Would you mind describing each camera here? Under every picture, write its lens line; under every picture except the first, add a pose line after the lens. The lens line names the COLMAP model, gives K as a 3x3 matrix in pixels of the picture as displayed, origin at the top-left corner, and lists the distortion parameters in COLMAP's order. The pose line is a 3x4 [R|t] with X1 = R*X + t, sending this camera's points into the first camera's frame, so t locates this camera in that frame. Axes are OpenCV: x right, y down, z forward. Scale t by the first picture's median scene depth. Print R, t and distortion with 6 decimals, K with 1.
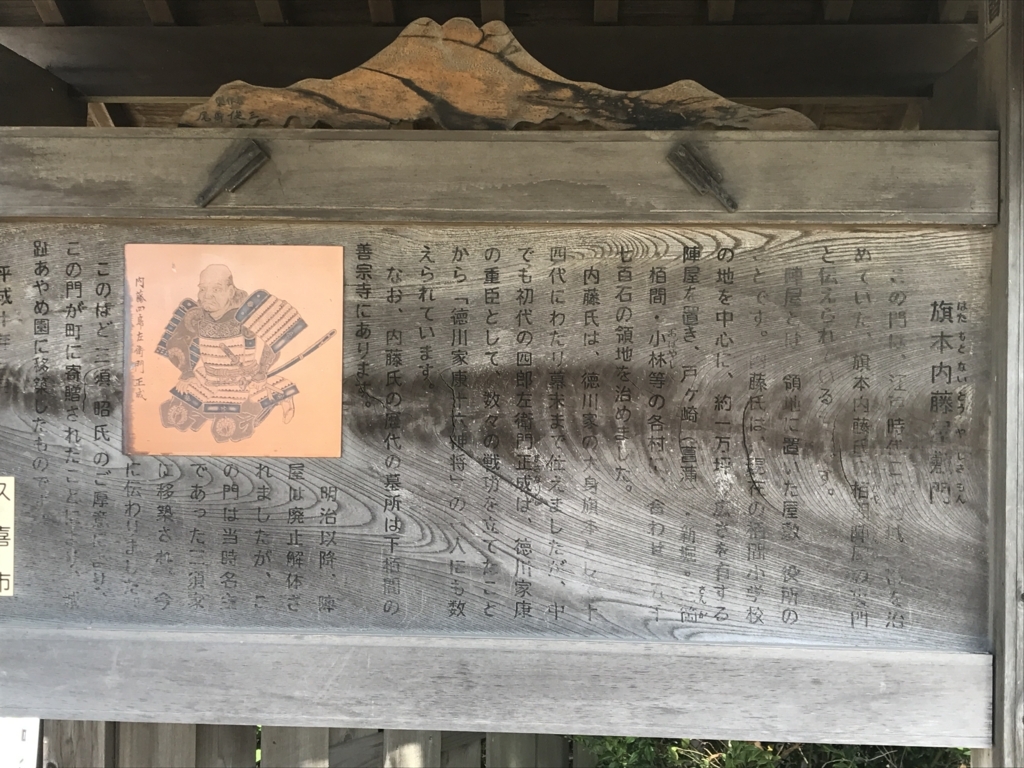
lens RADIAL K [[1491.7, 0, 512.0], [0, 1491.7, 383.7], [0, 0, 1]] dist [0.024013, 0.000000]
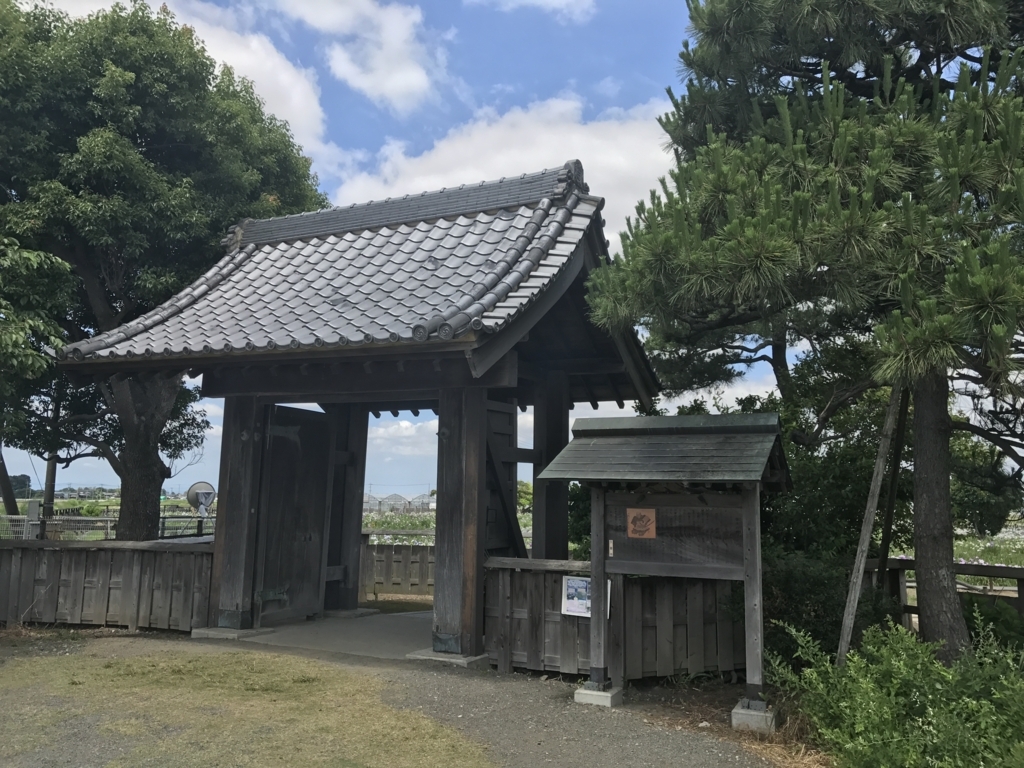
lens RADIAL K [[835.7, 0, 511.8], [0, 835.7, 384.1], [0, 0, 1]] dist [0.000457, -0.000072]
pose [[0.922008, -0.050708, -0.383837, 0.852481], [-0.012317, 0.987043, -0.159984, -0.032880], [0.386976, 0.152234, 0.909436, -3.138340]]
